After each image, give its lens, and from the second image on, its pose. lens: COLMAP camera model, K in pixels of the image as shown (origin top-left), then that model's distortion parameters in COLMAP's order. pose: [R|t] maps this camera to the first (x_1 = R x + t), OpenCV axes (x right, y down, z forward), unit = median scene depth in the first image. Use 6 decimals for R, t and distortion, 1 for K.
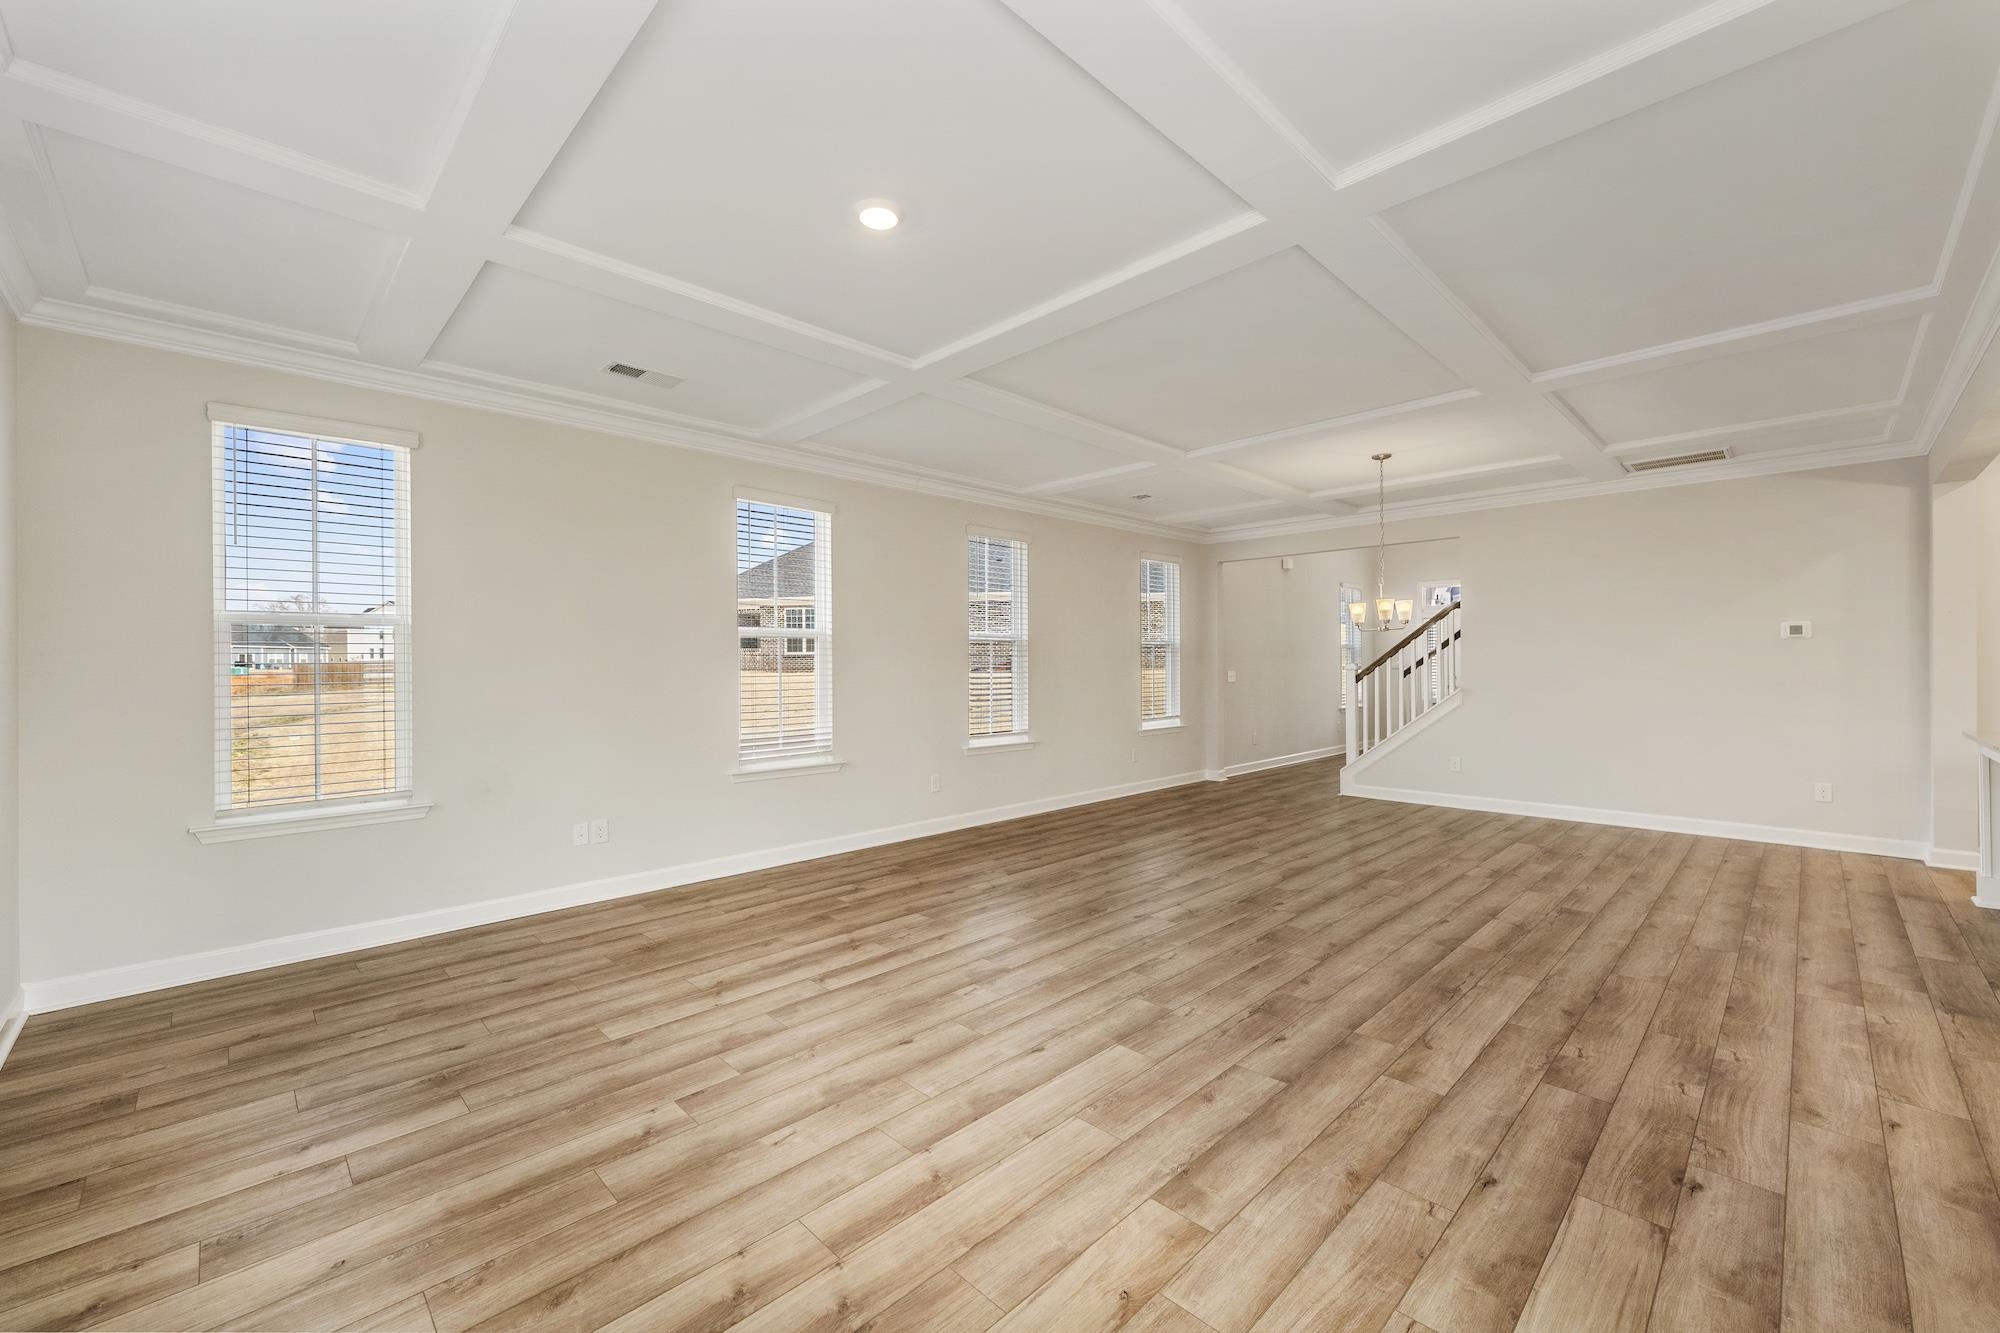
lens RADIAL K [[800.3, 0, 1000.0], [0, 800.3, 666.5], [0, 0, 1]] dist [-0.000680, 0.000030]
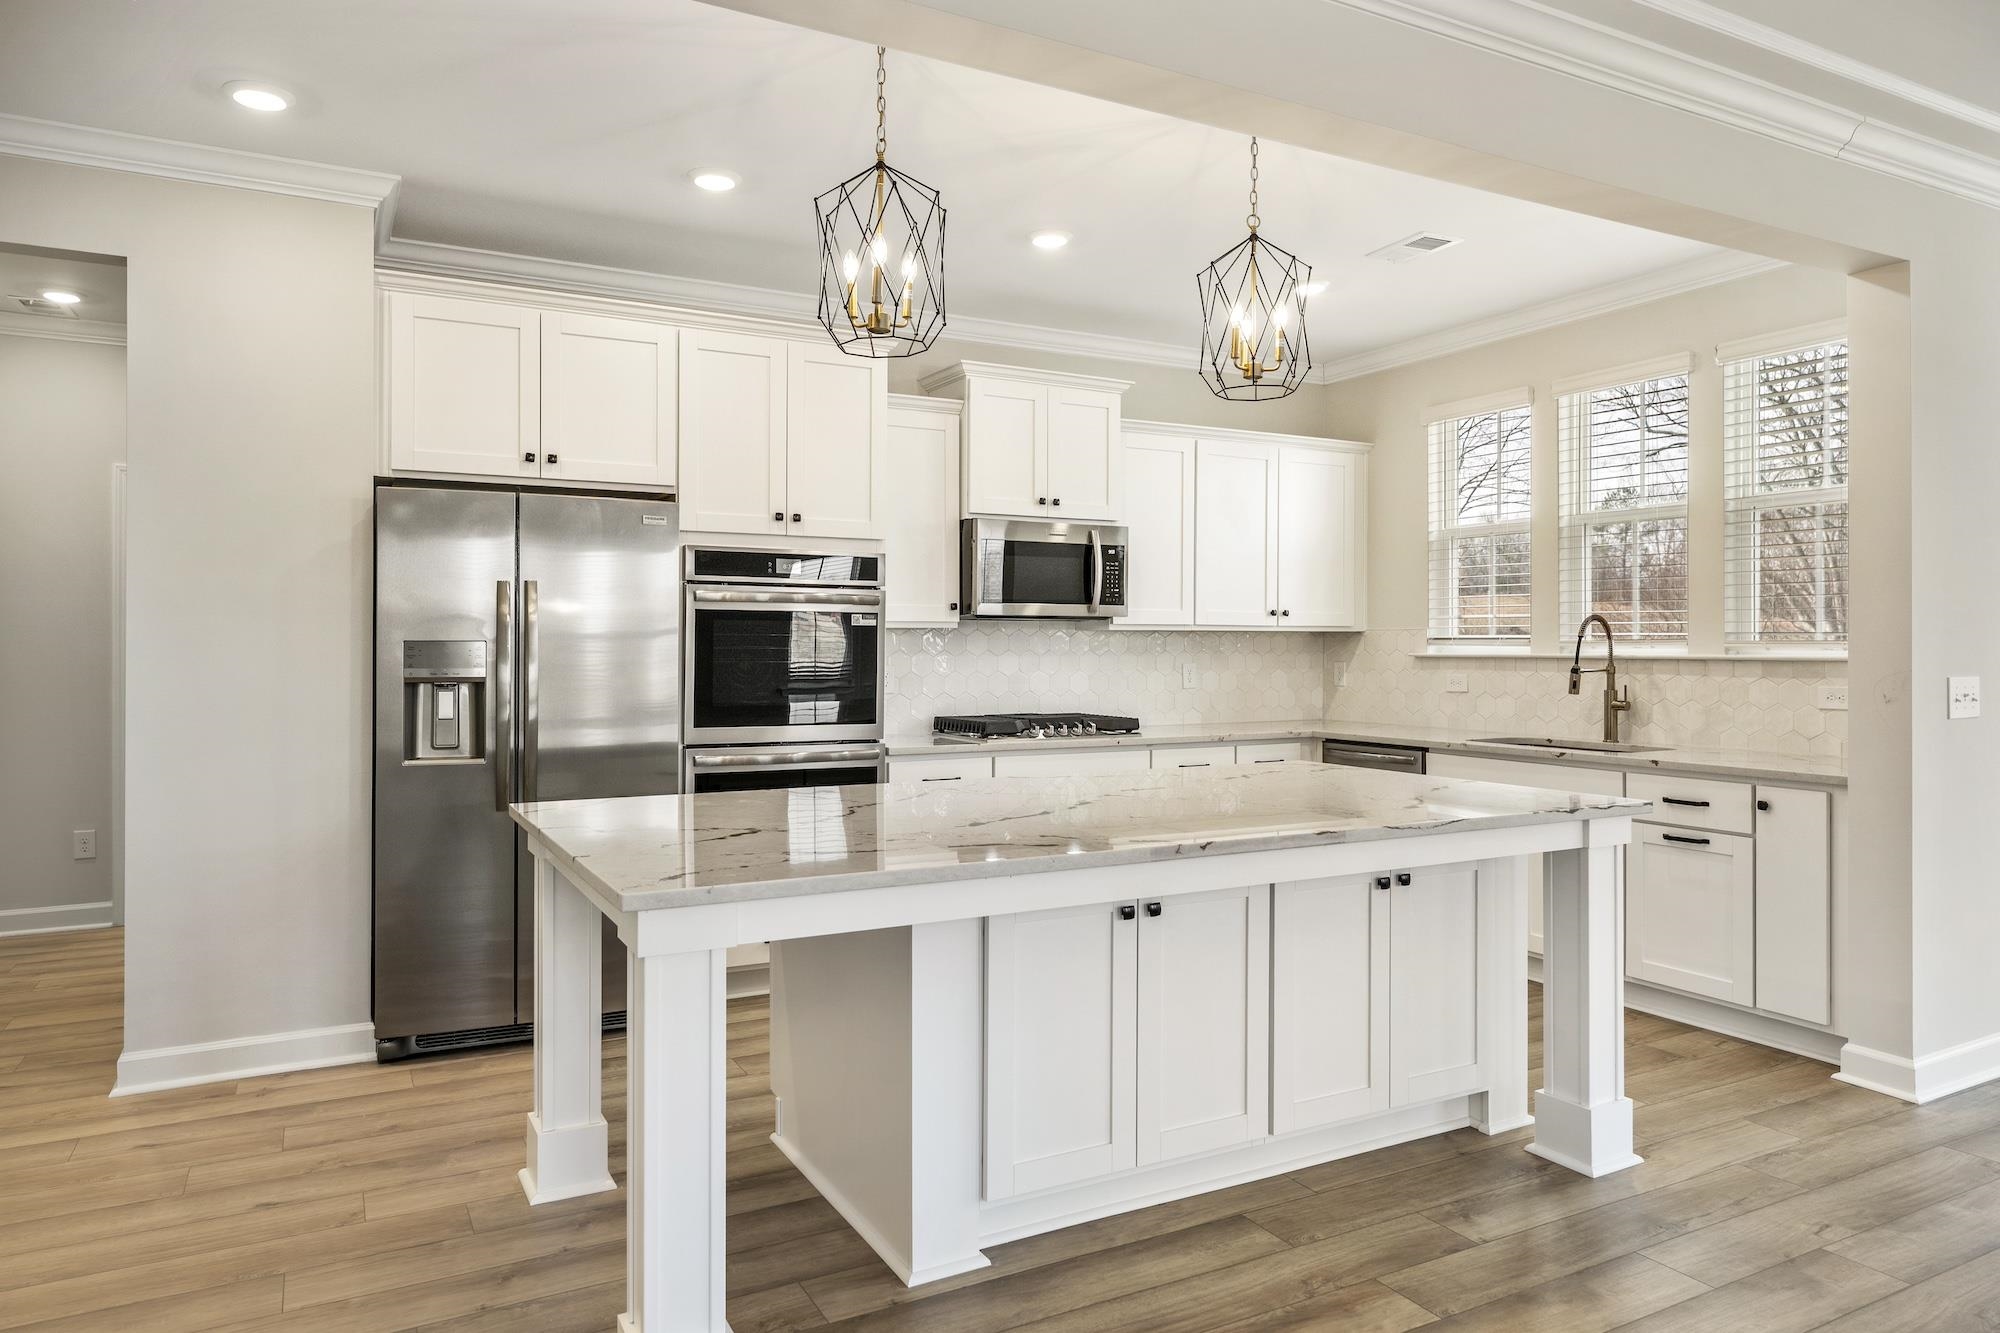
lens RADIAL K [[1269.6, 0, 1003.8], [0, 1269.6, 642.6], [0, 0, 1]] dist [-0.001946, 0.000891]
pose [[-0.959713, 0.007670, 0.280876, 1.174496], [0.007198, 0.999970, -0.002715, -0.008983], [-0.280888, -0.000584, -0.959740, 1.731020]]
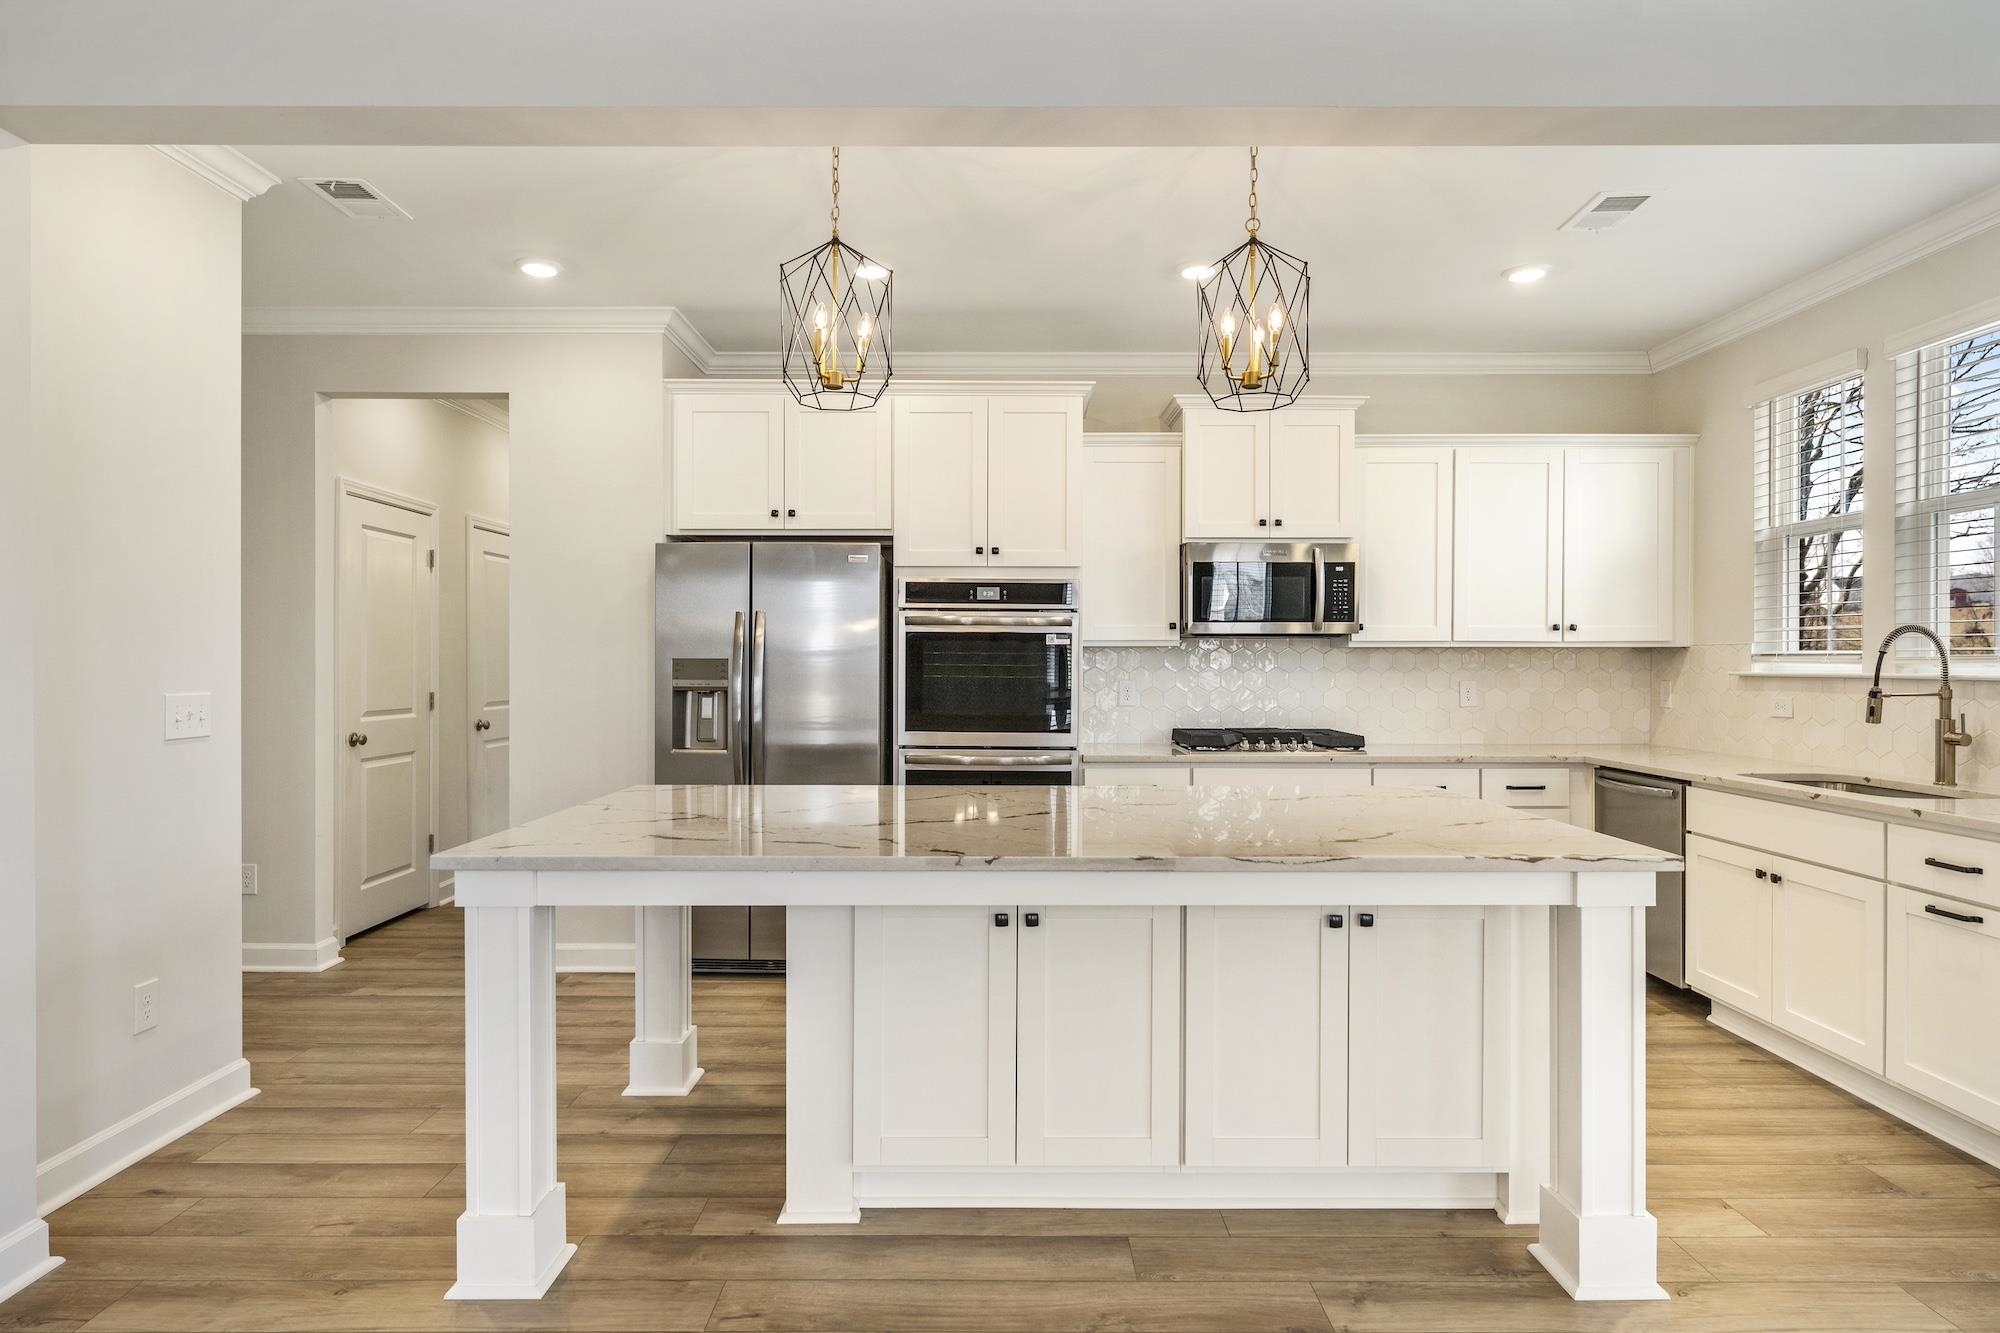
lens RADIAL K [[1114.6, 0, 1000.0], [0, 1114.6, 666.5], [0, 0, 1]] dist [-0.002771, 0.000774]
pose [[-0.712025, 0.003112, 0.702147, 0.814918], [0.005599, 0.999984, 0.001246, -0.007761], [-0.702132, 0.004818, -0.712030, 1.464160]]
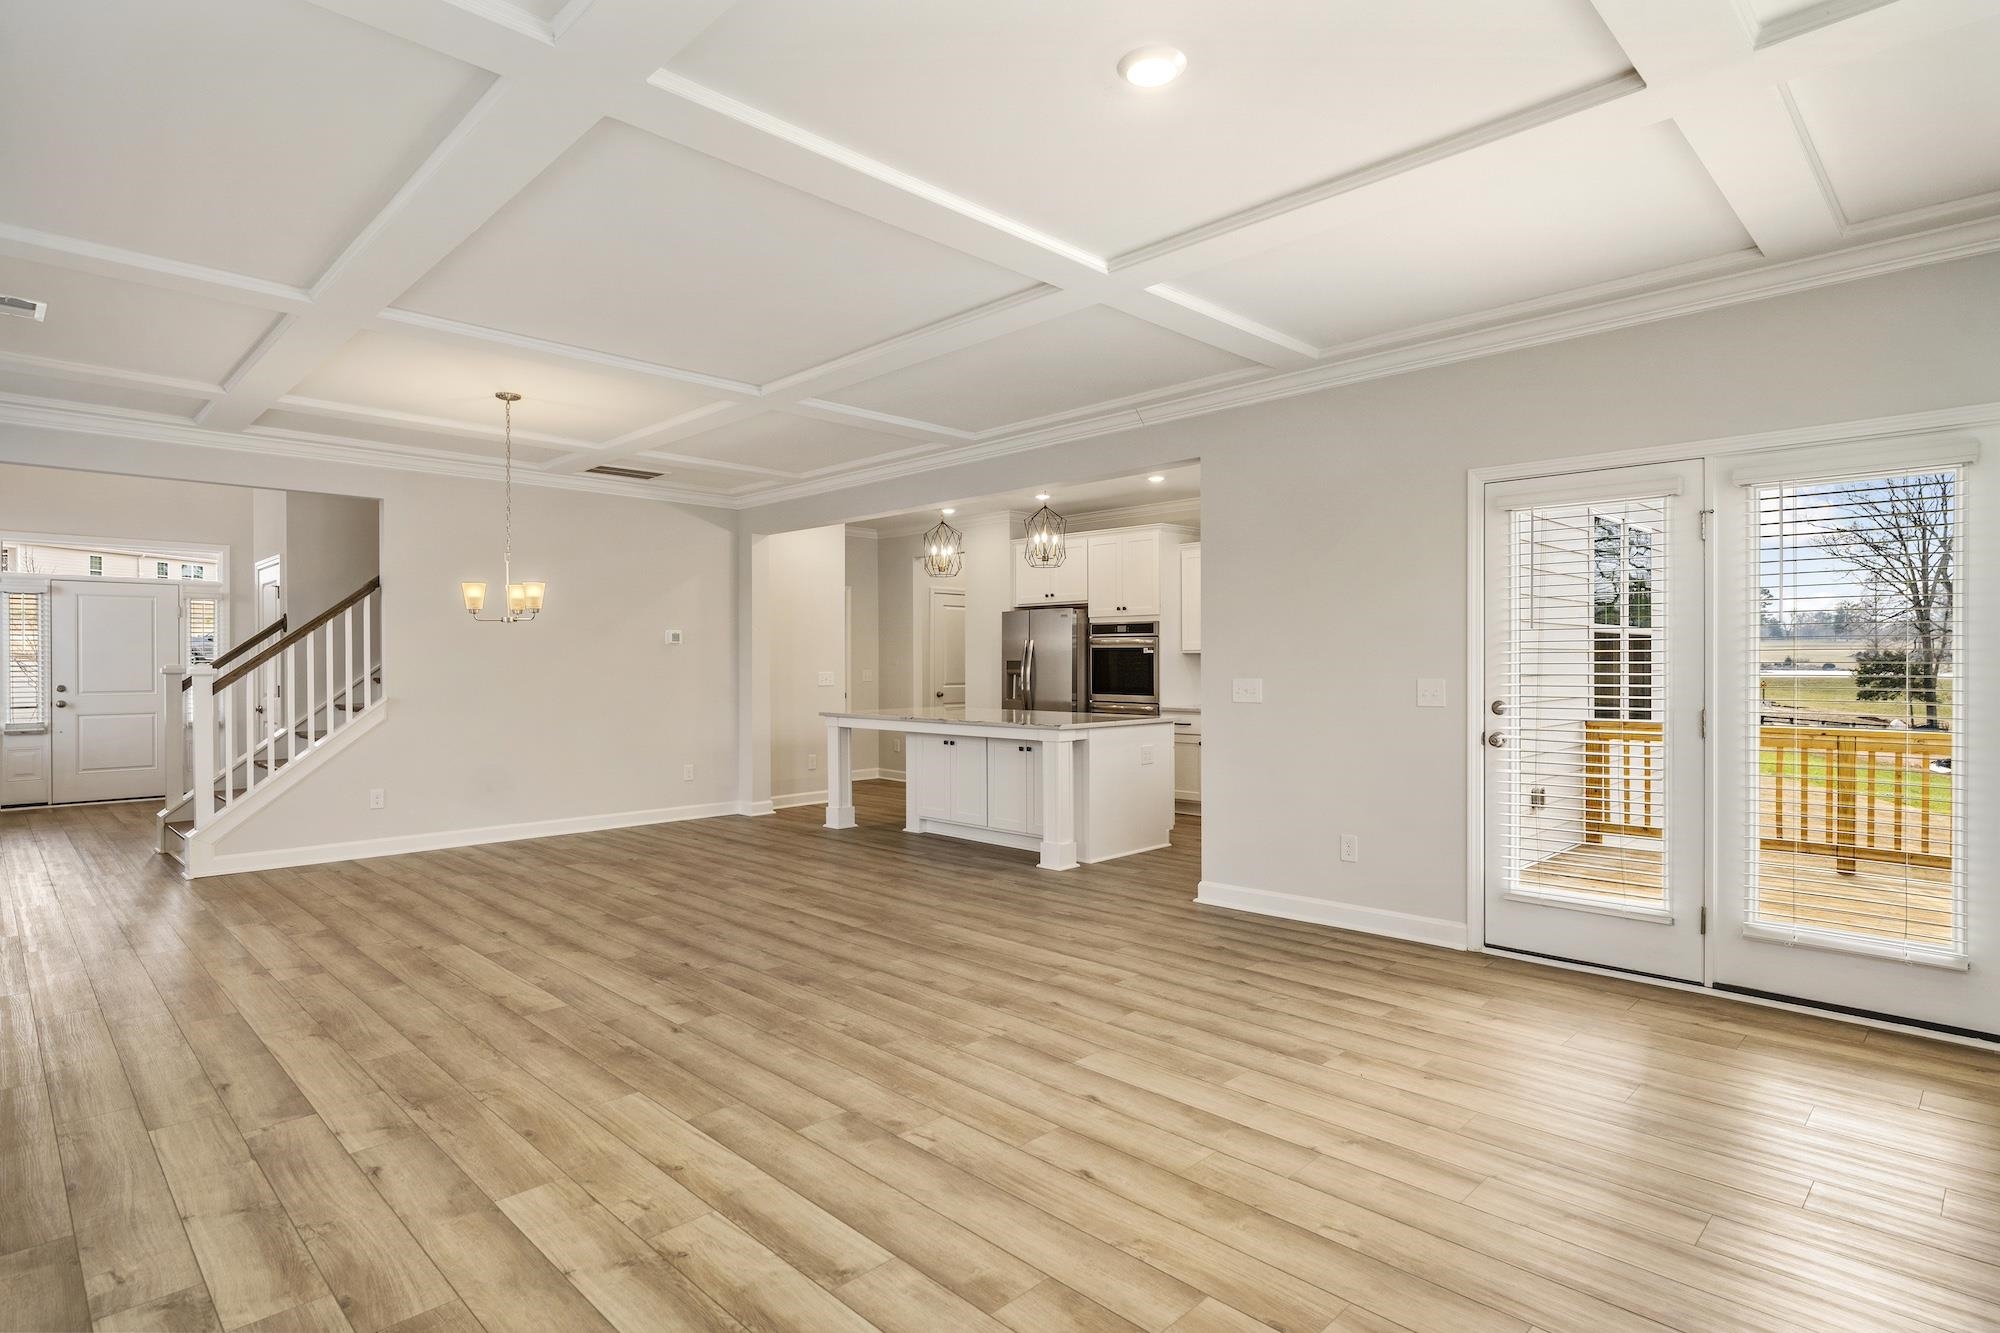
lens RADIAL K [[1031.7, 0, 1000.0], [0, 1031.7, 666.5], [0, 0, 1]] dist [-0.003195, -0.000745]
pose [[-0.007184, 0.002516, 0.999971, -0.832006], [0.005293, 0.999983, -0.002478, 0.005632], [-0.999960, 0.005275, -0.007198, 0.849667]]
